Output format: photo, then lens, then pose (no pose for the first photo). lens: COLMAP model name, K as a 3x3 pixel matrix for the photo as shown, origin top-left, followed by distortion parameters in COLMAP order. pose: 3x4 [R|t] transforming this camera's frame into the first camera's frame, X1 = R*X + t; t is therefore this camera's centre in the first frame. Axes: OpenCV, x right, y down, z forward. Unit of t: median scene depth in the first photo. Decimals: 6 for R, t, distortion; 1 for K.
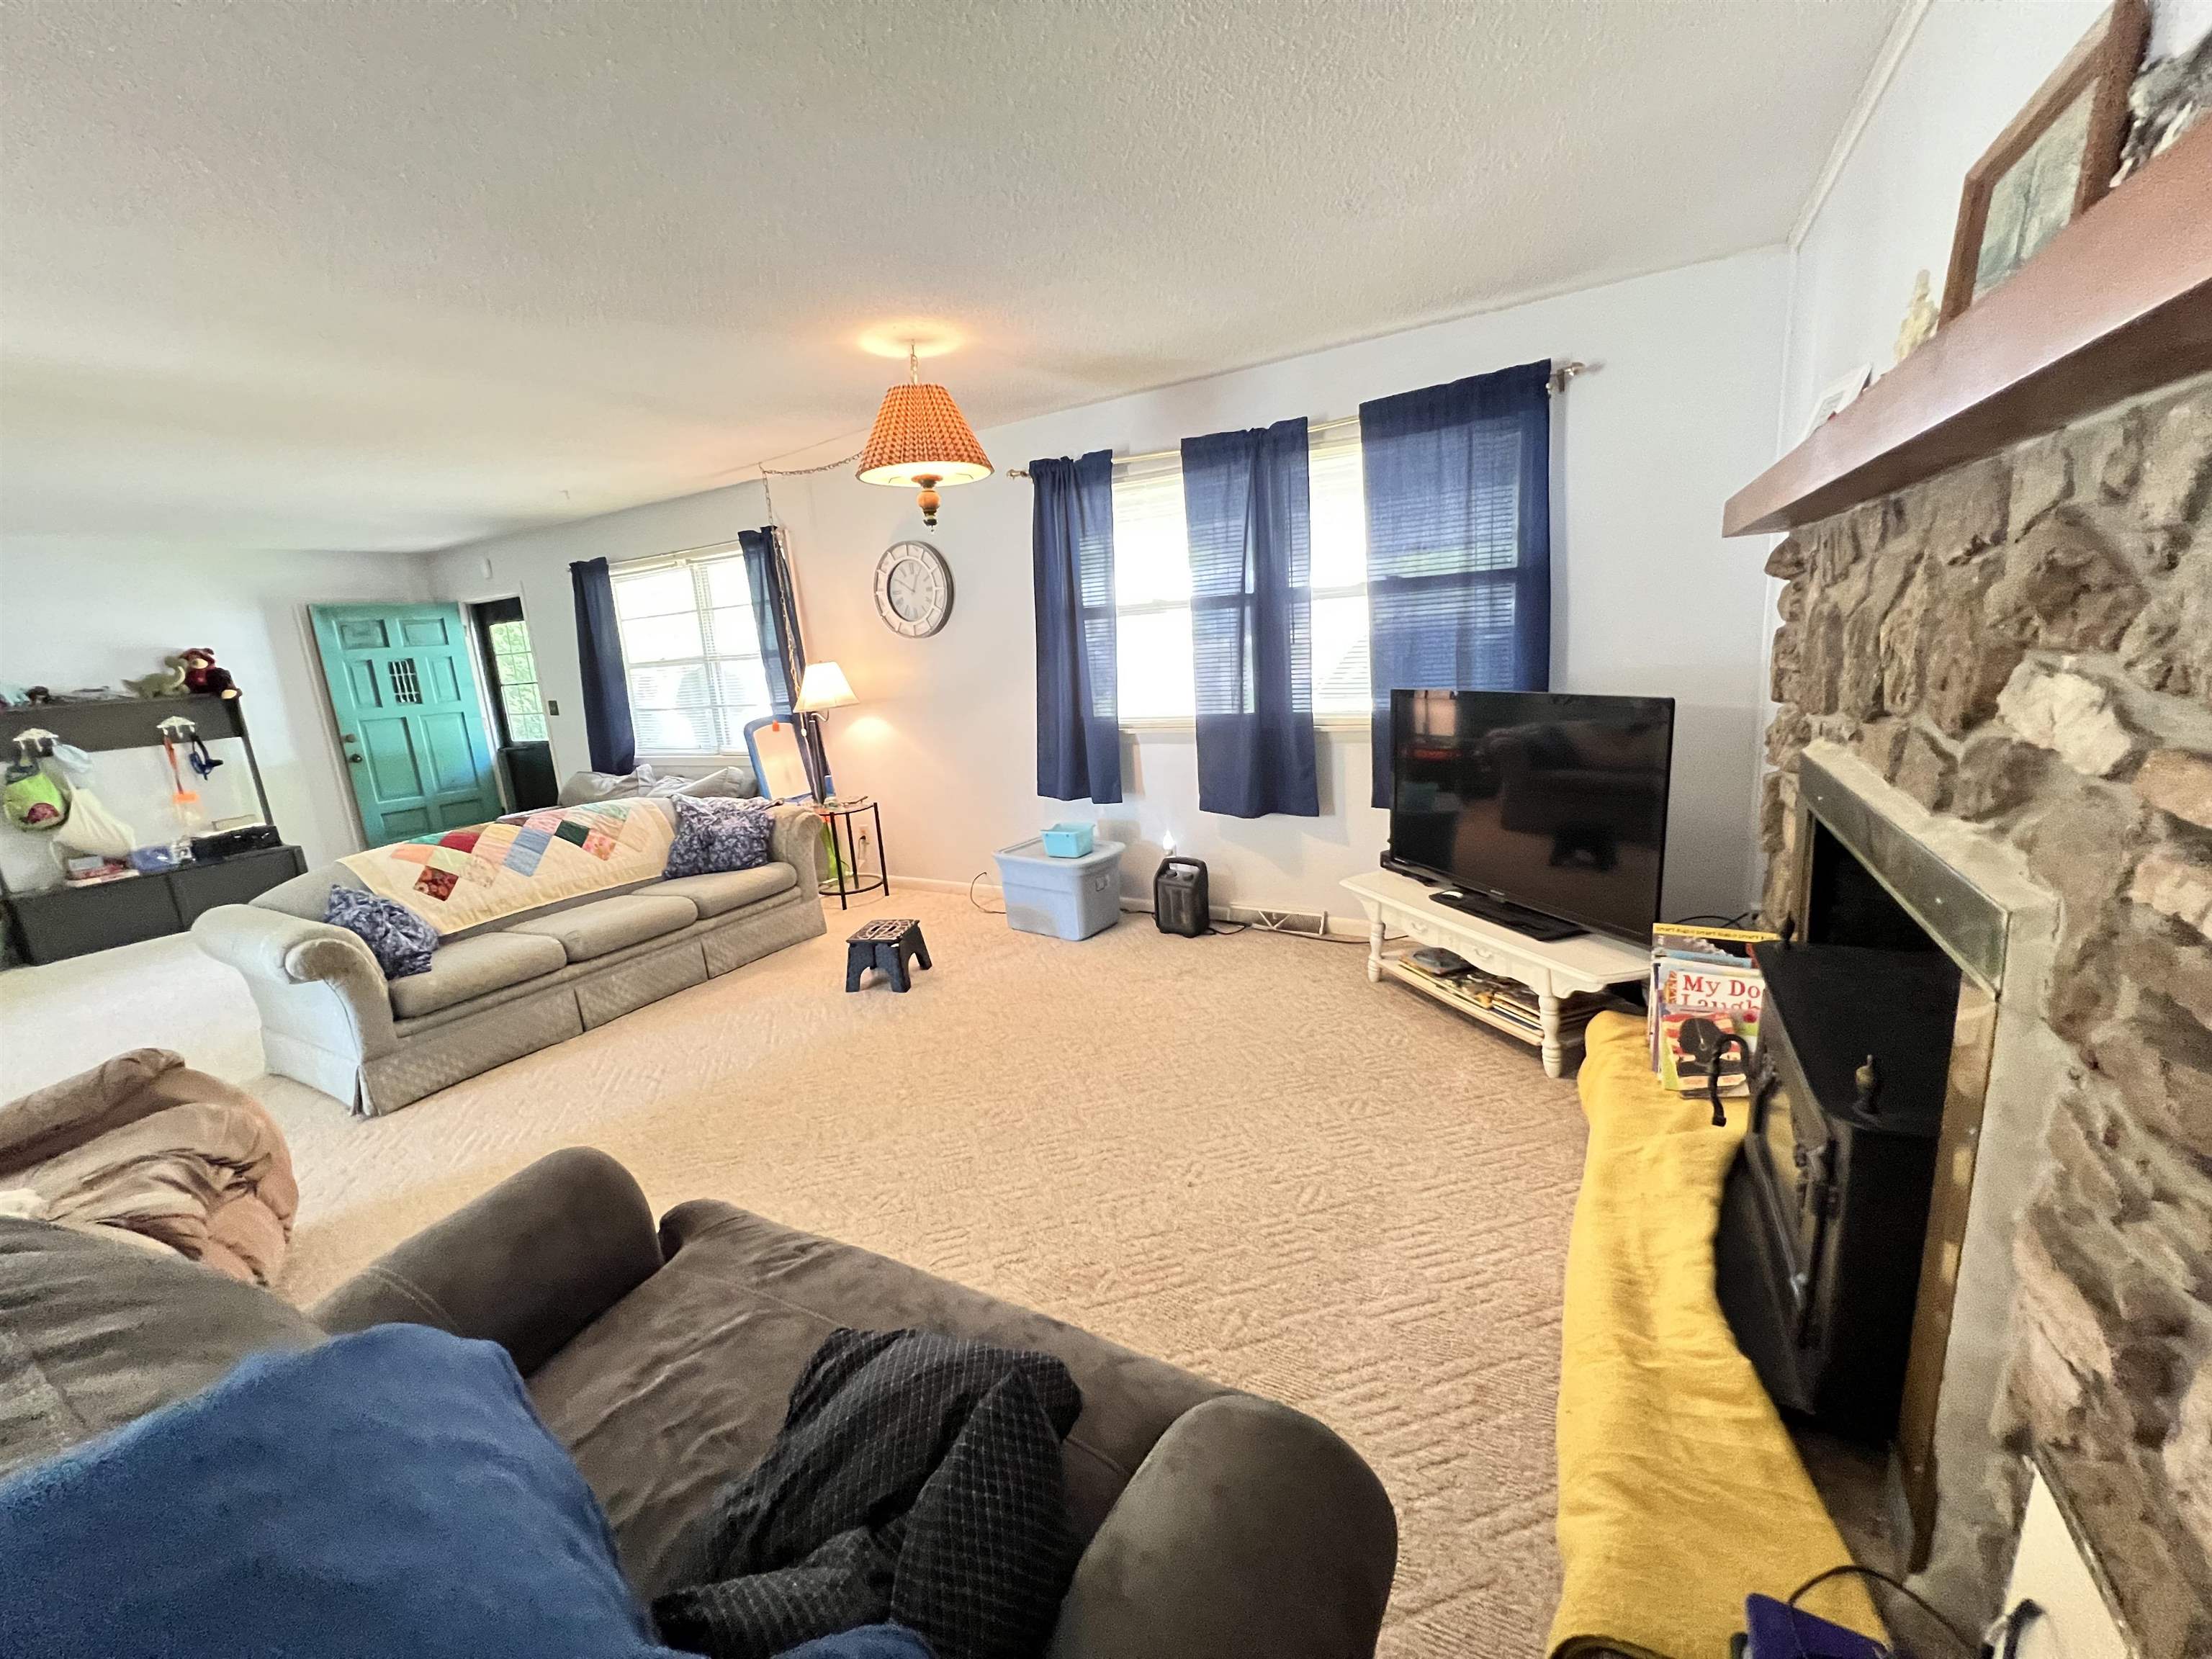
lens RADIAL K [[886.6, 0, 1093.0], [0, 886.6, 824.5], [0, 0, 1]] dist [-0.001663, -0.000362]
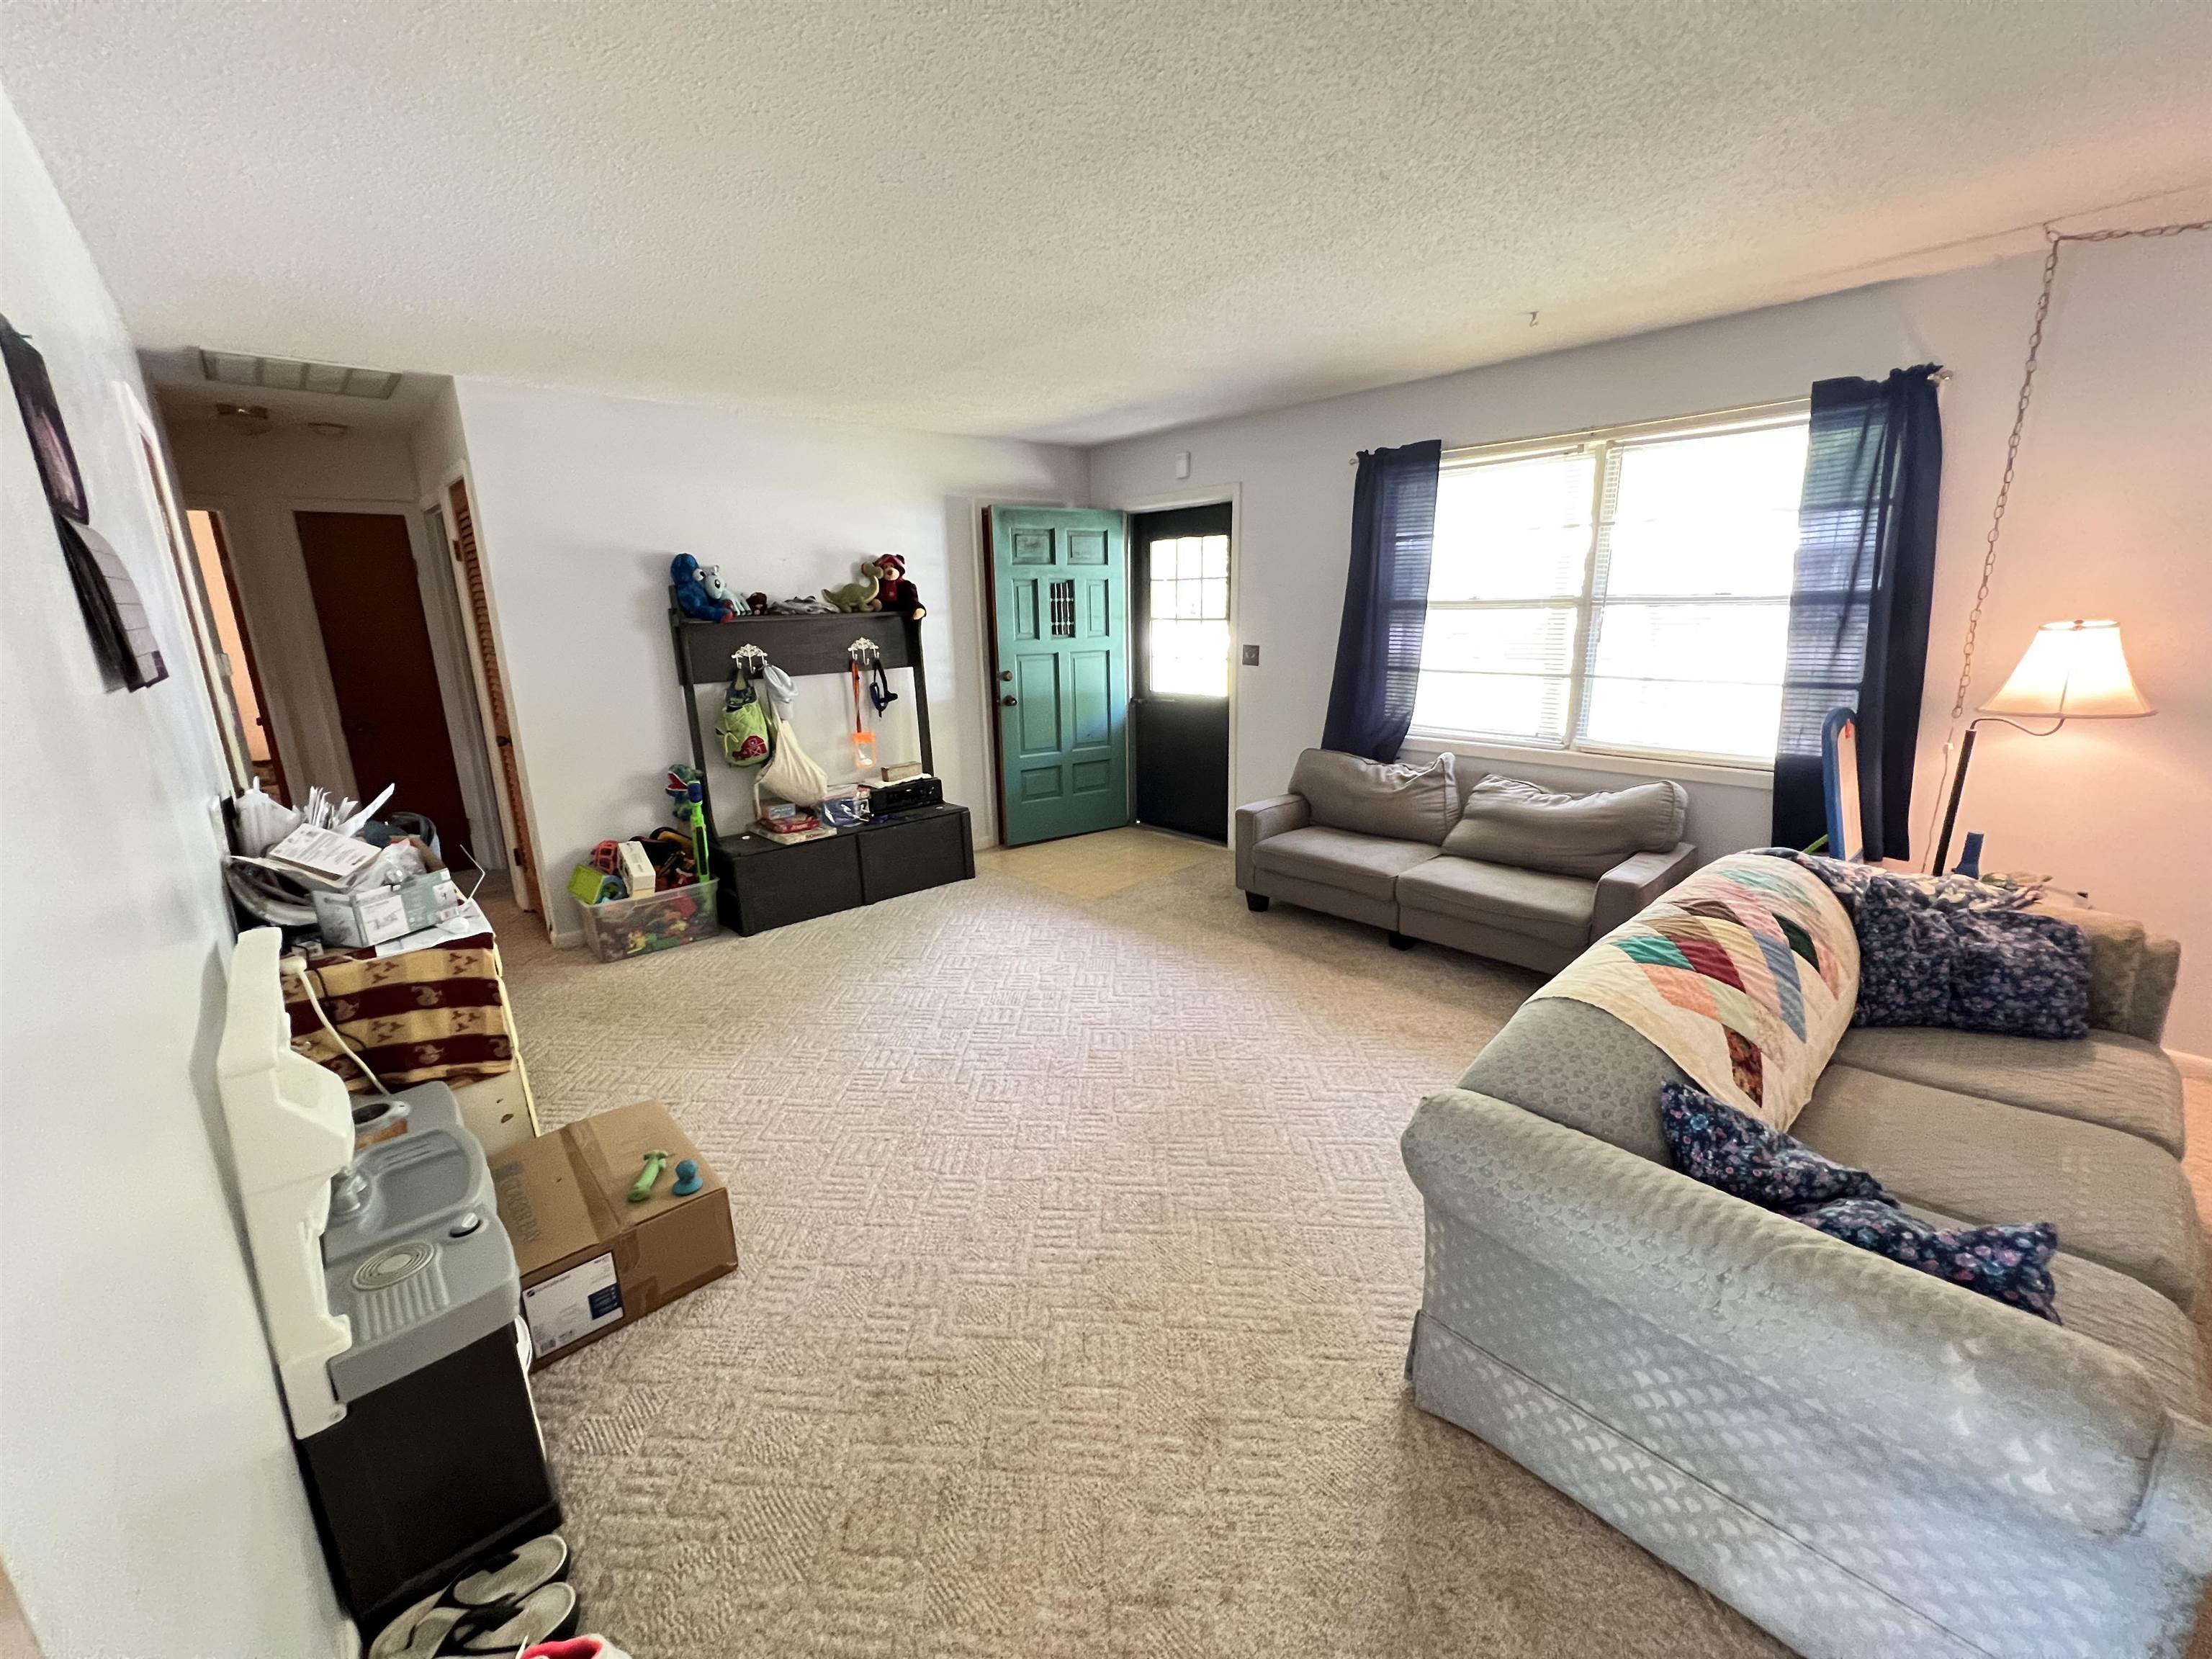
lens RADIAL K [[886.6, 0, 1094.1], [0, 886.6, 823.1], [0, 0, 1]] dist [-0.001663, -0.000362]
pose [[0.947210, 0.126578, -0.294570, -0.624499], [-0.110327, 0.991341, 0.071216, -0.036923], [0.301033, -0.034958, 0.952973, 0.301044]]
